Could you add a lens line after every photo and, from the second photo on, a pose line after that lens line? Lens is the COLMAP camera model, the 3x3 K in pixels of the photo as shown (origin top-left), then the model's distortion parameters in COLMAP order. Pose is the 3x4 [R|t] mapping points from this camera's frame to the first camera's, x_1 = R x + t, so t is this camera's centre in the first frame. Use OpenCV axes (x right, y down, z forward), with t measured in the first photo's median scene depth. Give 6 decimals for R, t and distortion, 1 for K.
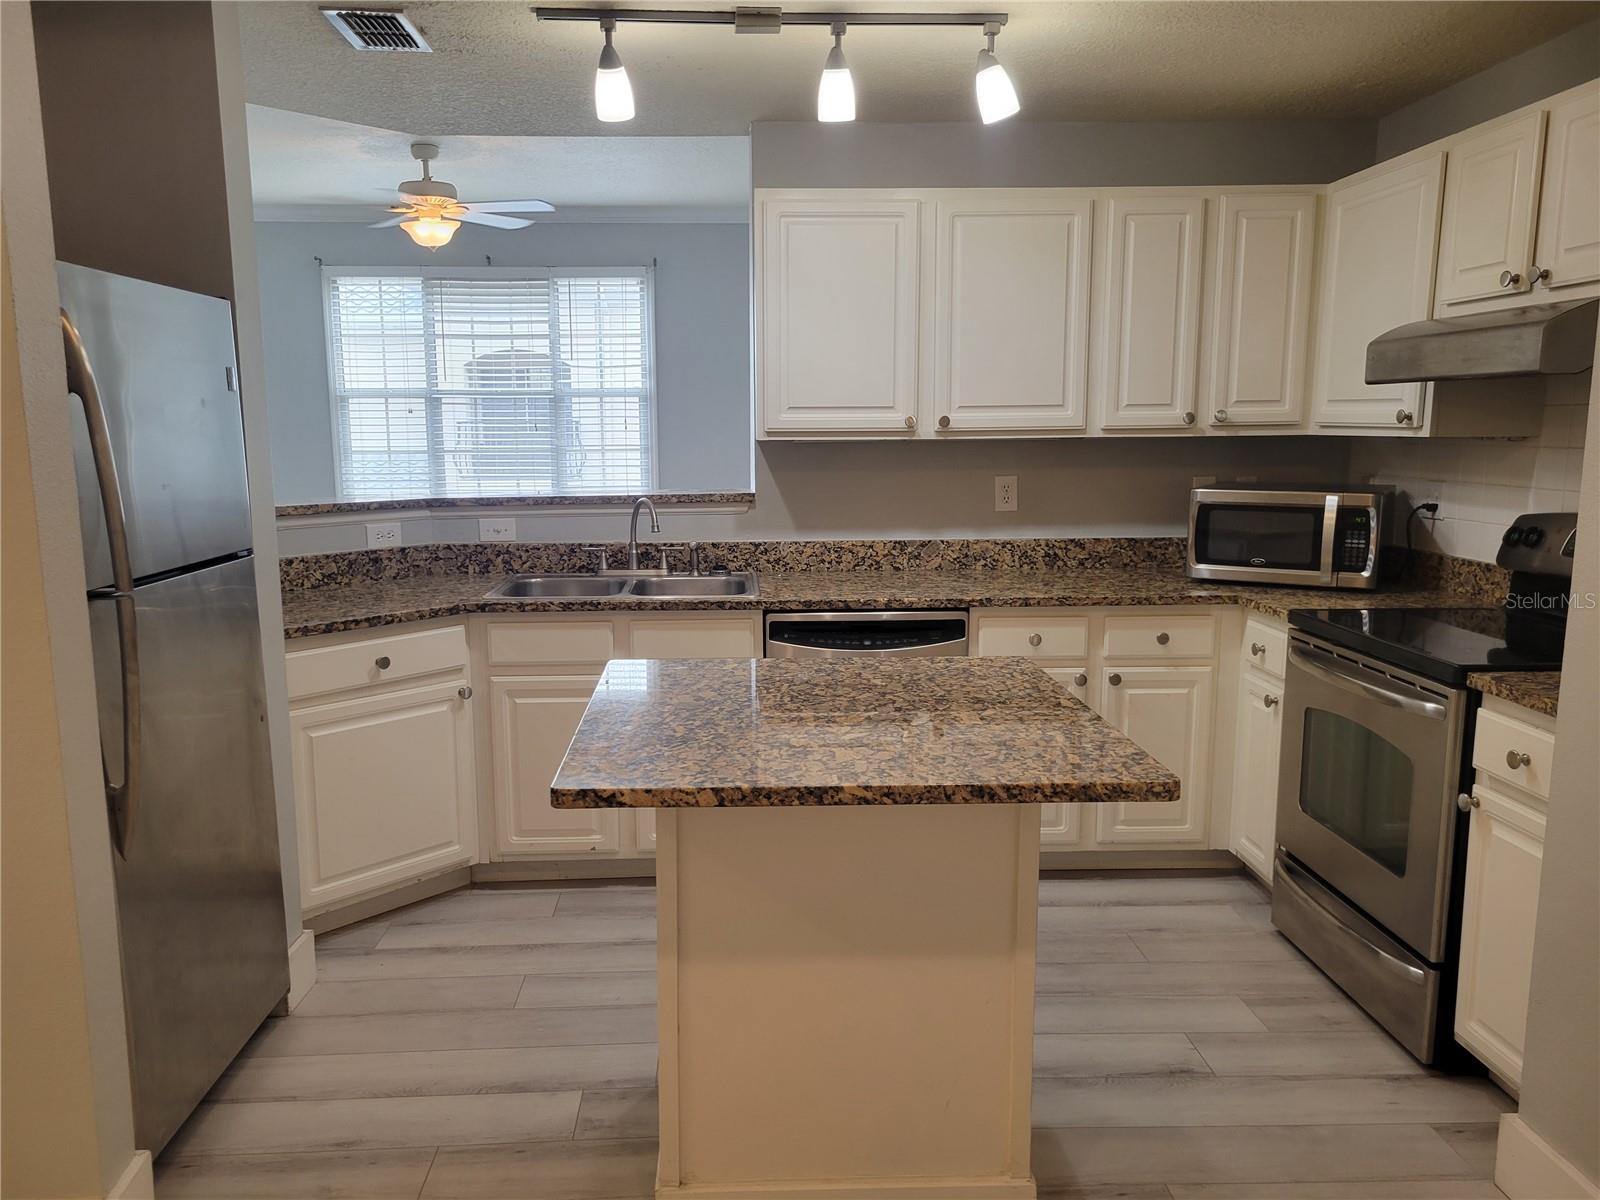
lens RADIAL K [[1195.0, 0, 800.2], [0, 1195.0, 599.1], [0, 0, 1]] dist [0.044429, -0.011108]
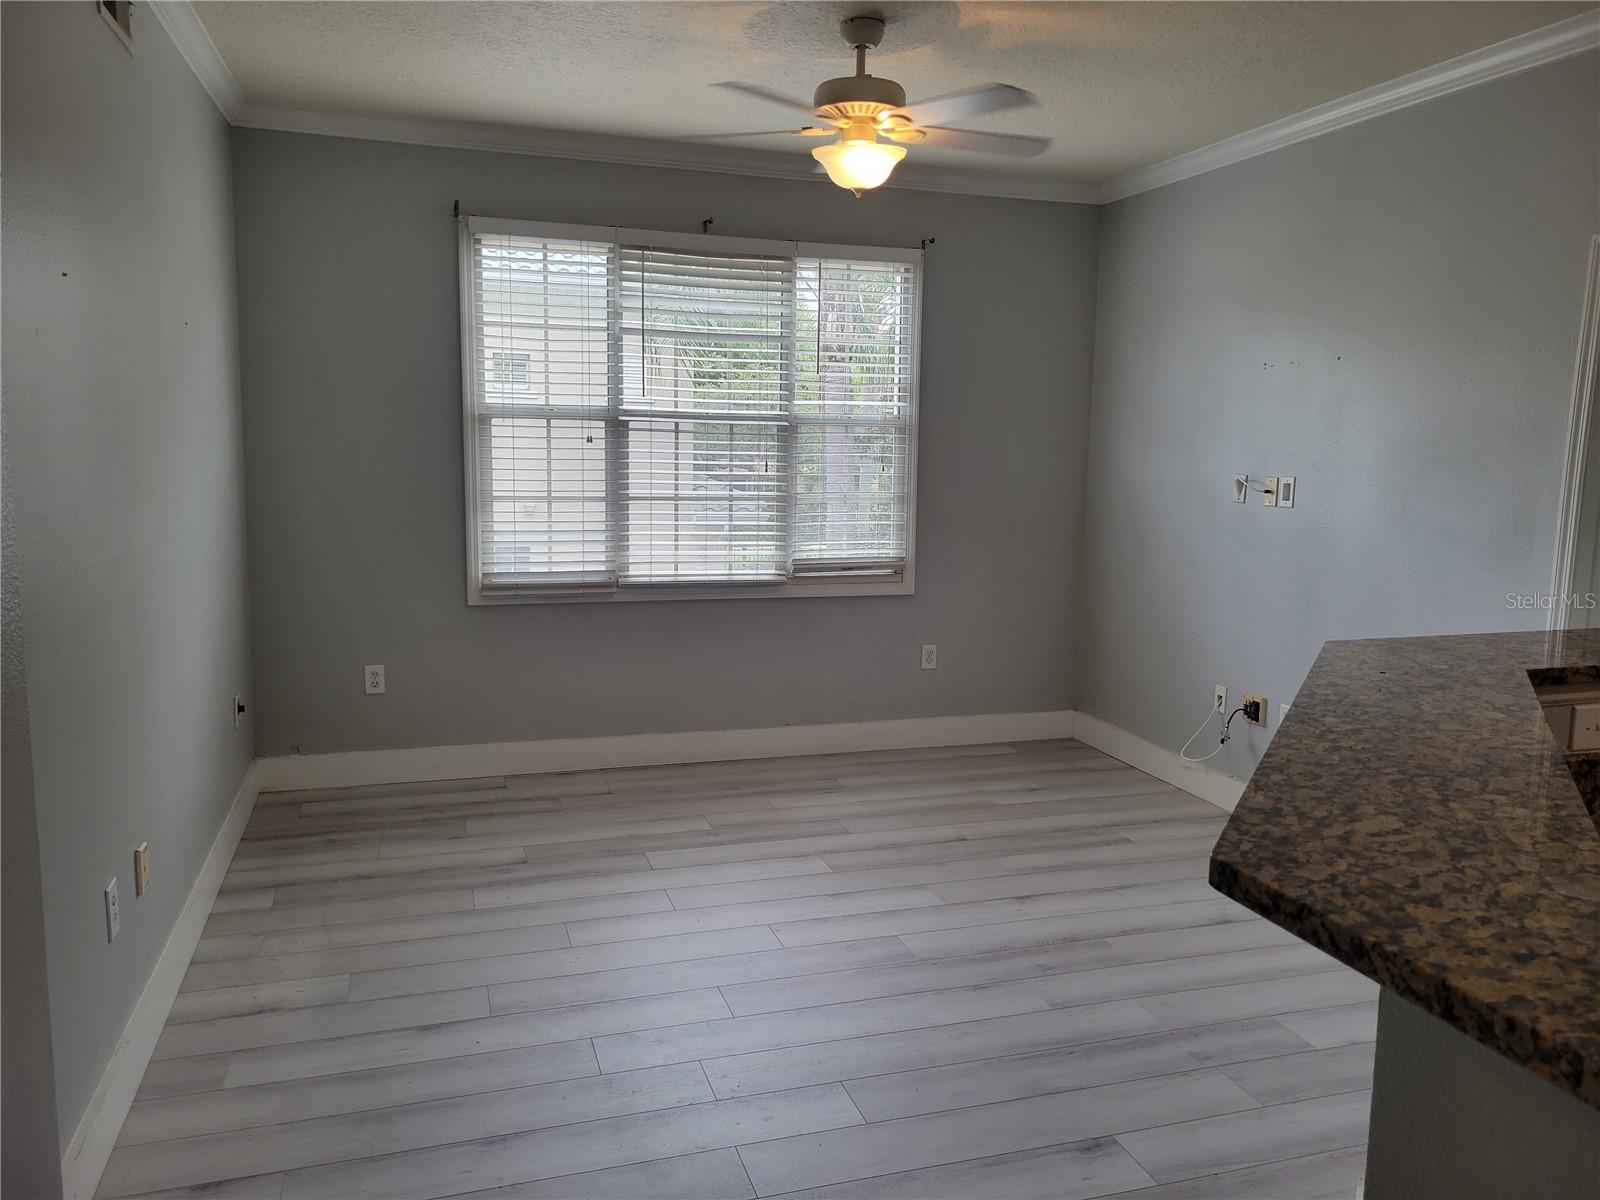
lens RADIAL K [[1195.0, 0, 799.7], [0, 1195.0, 599.7], [0, 0, 1]] dist [0.044429, -0.011108]
pose [[0.963623, -0.009926, 0.267082, -0.390184], [0.013868, 0.999821, -0.012877, -0.055821], [-0.266906, 0.016113, 0.963588, 0.319054]]
